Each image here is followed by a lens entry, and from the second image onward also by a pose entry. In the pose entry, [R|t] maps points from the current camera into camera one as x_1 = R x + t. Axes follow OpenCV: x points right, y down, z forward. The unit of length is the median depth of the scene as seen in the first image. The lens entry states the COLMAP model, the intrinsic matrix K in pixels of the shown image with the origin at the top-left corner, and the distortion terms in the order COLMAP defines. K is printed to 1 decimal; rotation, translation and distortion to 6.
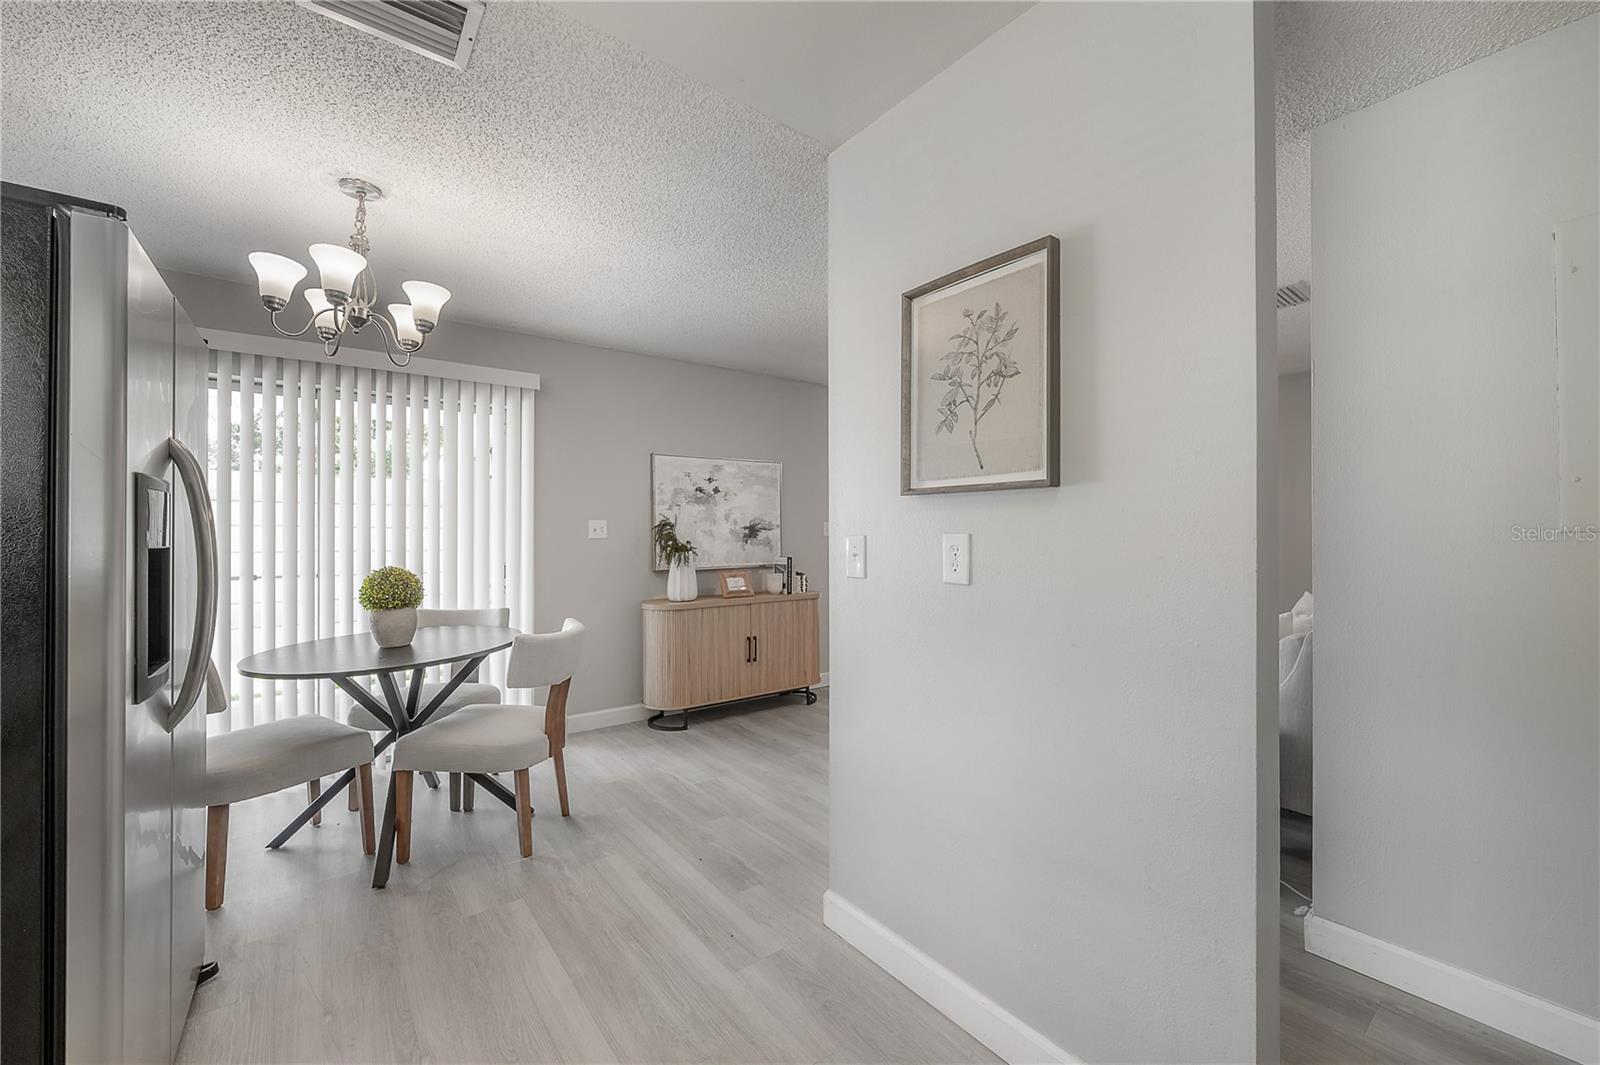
lens RADIAL K [[641.1, 0, 796.6], [0, 641.1, 527.1], [0, 0, 1]] dist [-0.006273, 0.000327]
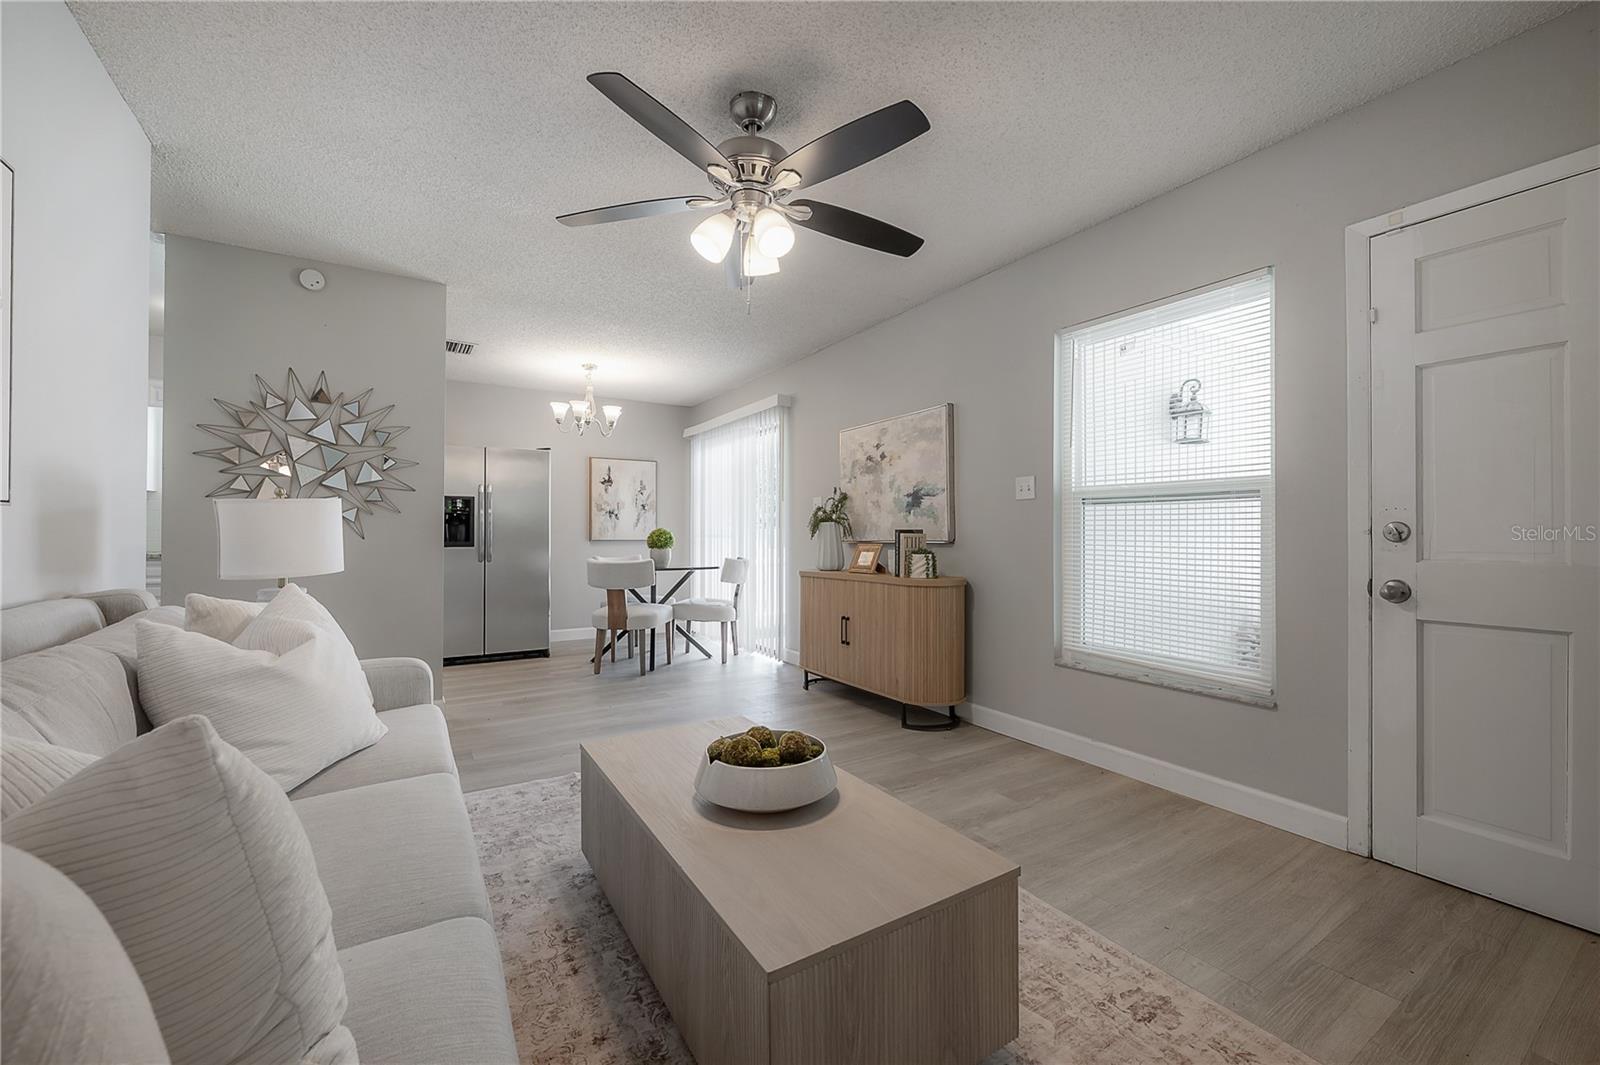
lens RADIAL K [[641.1, 0, 807.7], [0, 641.1, 537.6], [0, 0, 1]] dist [-0.006273, 0.000327]
pose [[-0.088442, -0.004800, -0.996070, 0.780845], [0.000108, 0.999988, -0.004828, 0.061677], [0.996081, -0.000534, -0.088440, 0.970172]]
